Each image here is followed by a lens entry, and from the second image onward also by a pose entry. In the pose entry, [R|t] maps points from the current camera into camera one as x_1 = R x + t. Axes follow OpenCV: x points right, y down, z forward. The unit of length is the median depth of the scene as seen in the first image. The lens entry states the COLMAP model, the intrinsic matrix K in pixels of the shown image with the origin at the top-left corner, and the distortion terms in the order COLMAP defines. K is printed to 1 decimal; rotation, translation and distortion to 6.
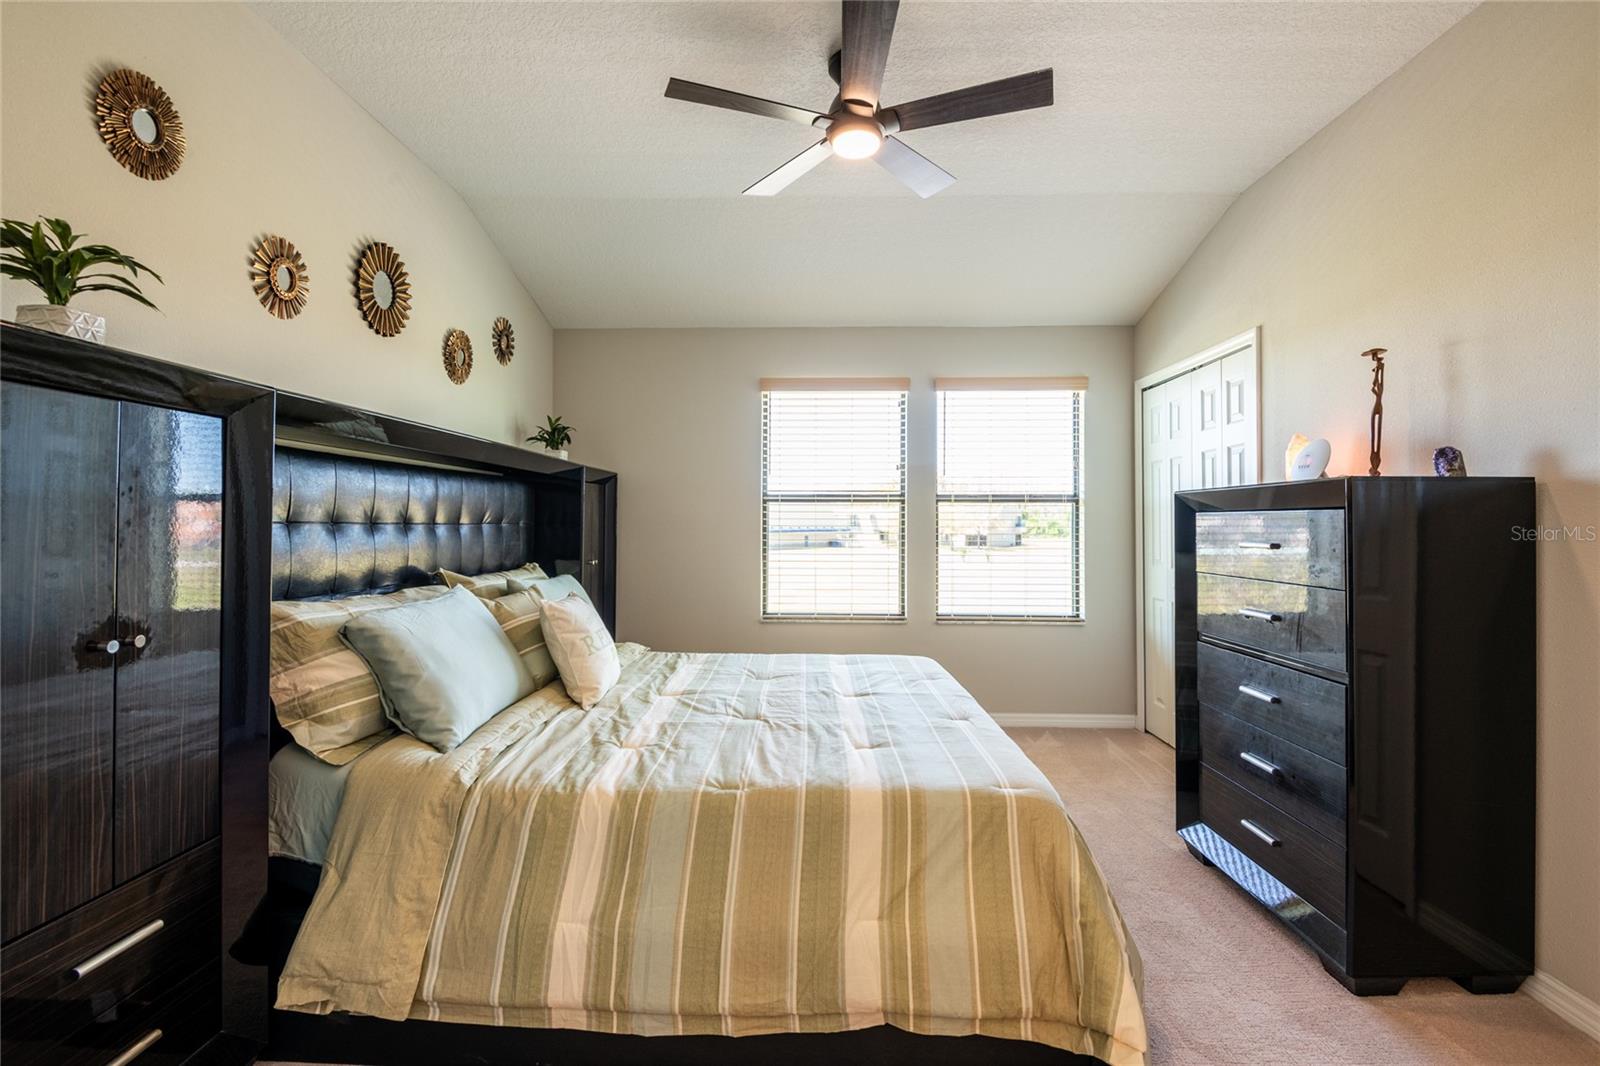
lens RADIAL K [[747.6, 0, 798.3], [0, 747.6, 531.2], [0, 0, 1]] dist [0.008353, -0.015275]
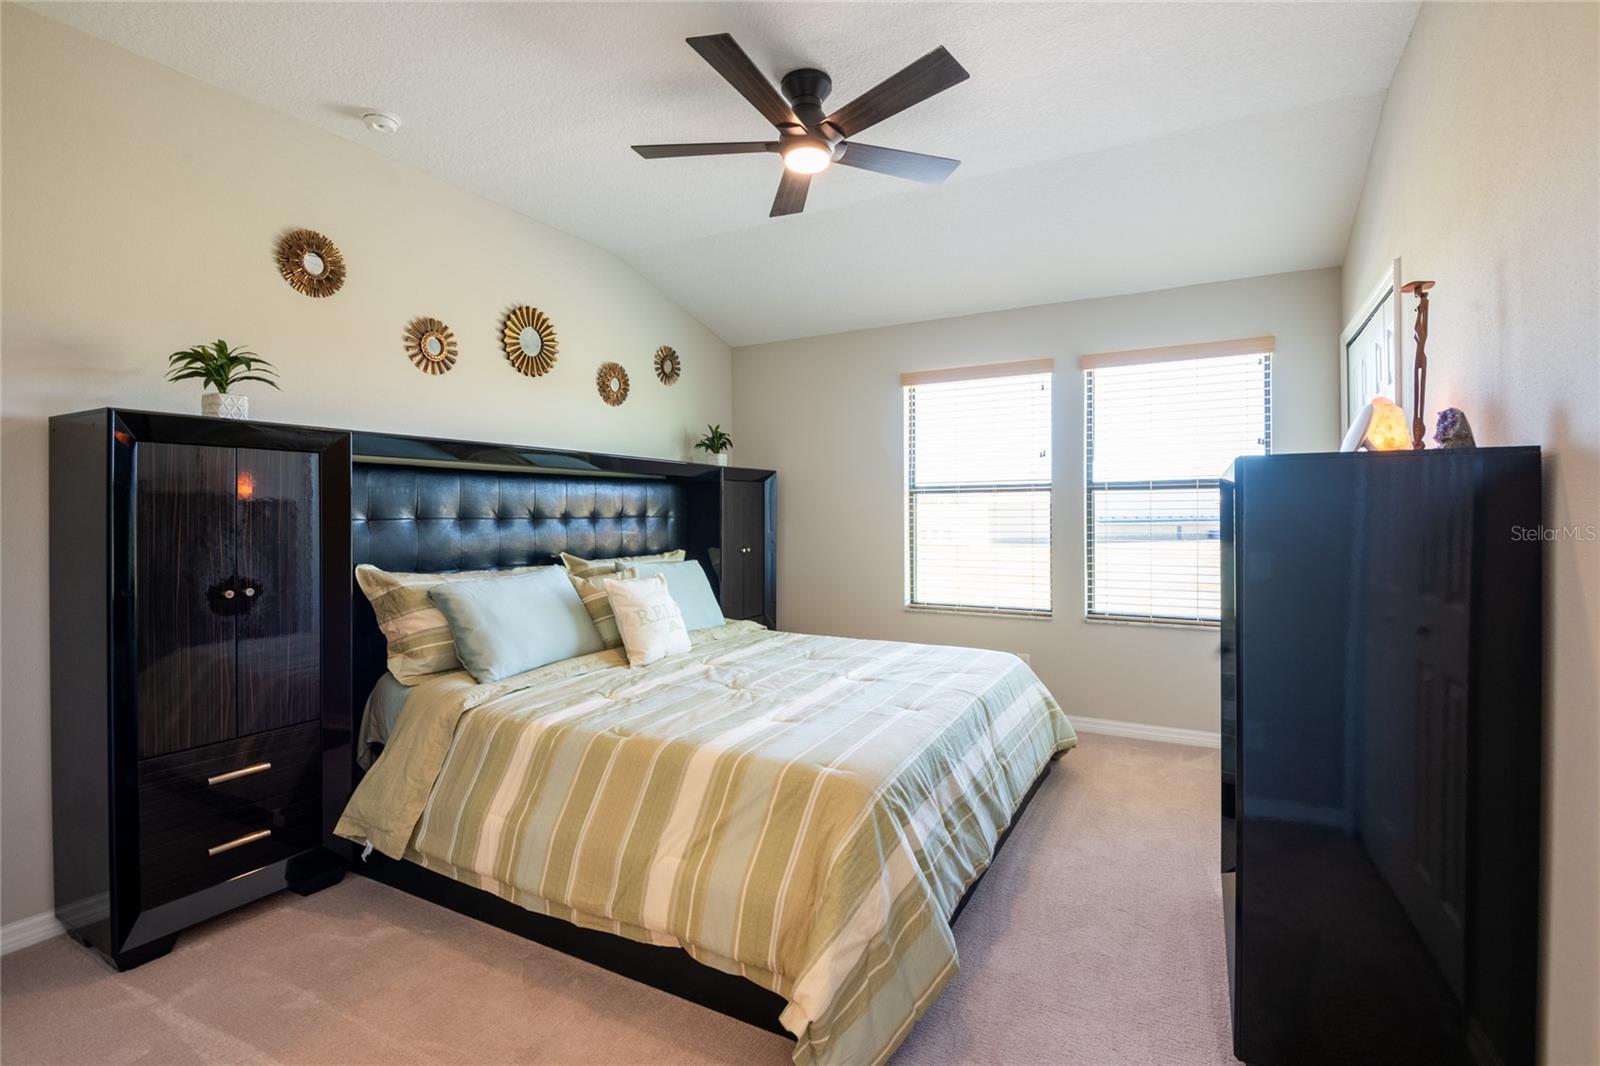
lens RADIAL K [[747.6, 0, 811.5], [0, 747.6, 534.6], [0, 0, 1]] dist [0.008353, -0.015275]
pose [[0.894708, 0.003811, -0.446635, 0.646050], [0.003633, 0.999868, 0.015809, -0.000949], [0.446636, -0.015768, 0.894577, 0.046708]]
